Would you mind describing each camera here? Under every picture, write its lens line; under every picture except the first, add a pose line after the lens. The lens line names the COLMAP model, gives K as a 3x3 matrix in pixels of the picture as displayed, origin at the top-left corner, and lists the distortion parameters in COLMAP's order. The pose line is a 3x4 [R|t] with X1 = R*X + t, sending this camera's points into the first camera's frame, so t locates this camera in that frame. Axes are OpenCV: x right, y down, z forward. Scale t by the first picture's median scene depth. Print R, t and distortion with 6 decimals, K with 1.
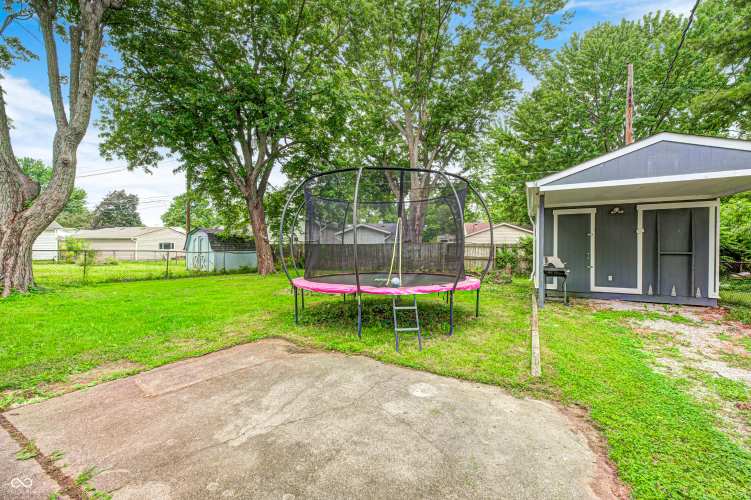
lens RADIAL K [[293.6, 0, 379.1], [0, 293.6, 248.3], [0, 0, 1]] dist [0.003808, -0.000413]
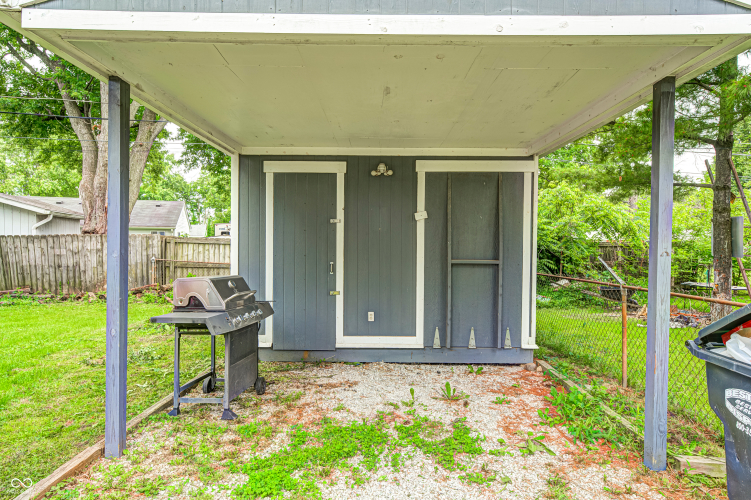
lens RADIAL K [[419.7, 0, 379.8], [0, 419.7, 247.5], [0, 0, 1]] dist [0.013126, 0.001976]
pose [[0.883081, 0.001015, 0.469219, 0.315646], [-0.004679, 0.999967, 0.006643, -0.006915], [-0.469196, -0.008062, 0.883057, 0.267339]]
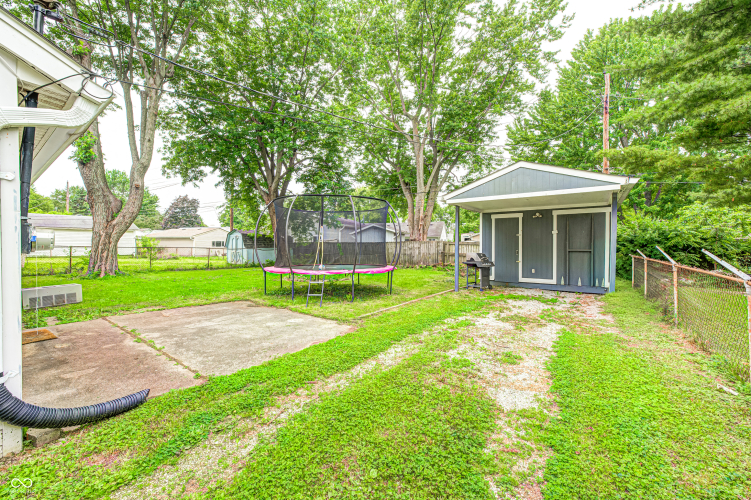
lens RADIAL K [[293.6, 0, 381.7], [0, 293.6, 246.7], [0, 0, 1]] dist [0.003808, -0.000413]
pose [[0.990764, 0.001715, -0.135586, 0.214334], [-0.001435, 0.999997, 0.002168, -0.000041], [0.135589, -0.001953, 0.990763, -0.179920]]
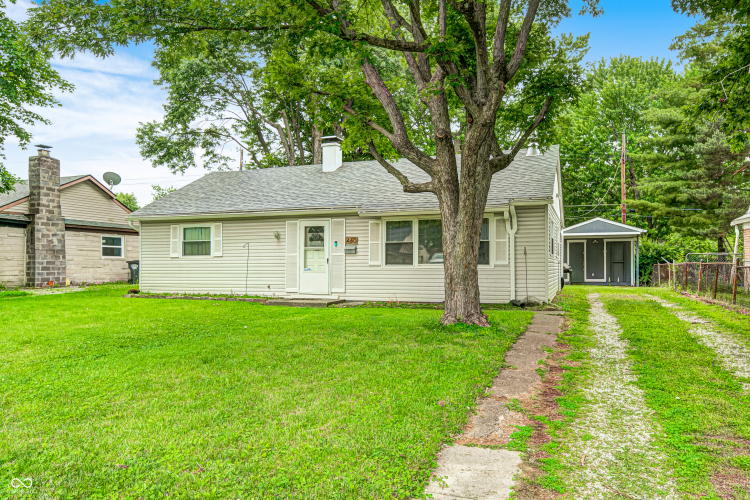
lens RADIAL K [[519.1, 0, 375.7], [0, 519.1, 252.7], [0, 0, 1]] dist [-0.001753, -0.000116]
pose [[0.993405, 0.005659, 0.114518, -0.708086], [-0.002119, 0.999517, -0.031004, 0.041907], [-0.114638, 0.030557, 0.992937, -1.520136]]
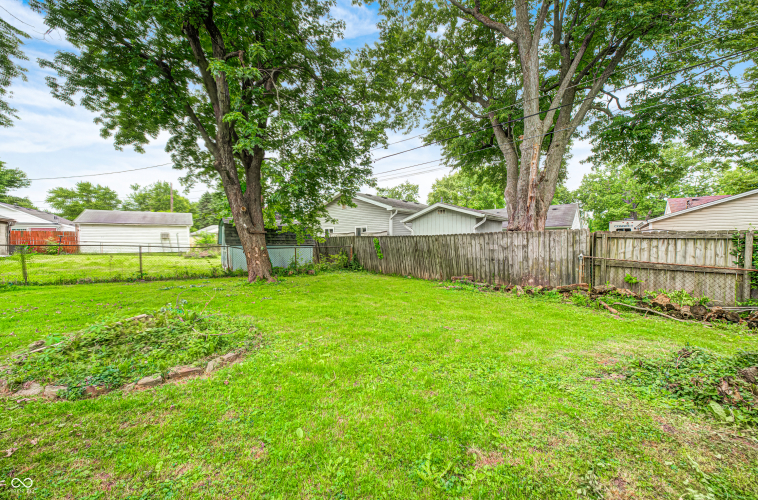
lens RADIAL K [[298.3, 0, 376.6], [0, 298.3, 250.6], [0, 0, 1]] dist [-0.002555, -0.000099]
pose [[0.878061, 0.014165, -0.478338, 0.229150], [0.000558, 0.999531, 0.030623, -0.002041], [0.478548, -0.027156, 0.877642, 0.629242]]
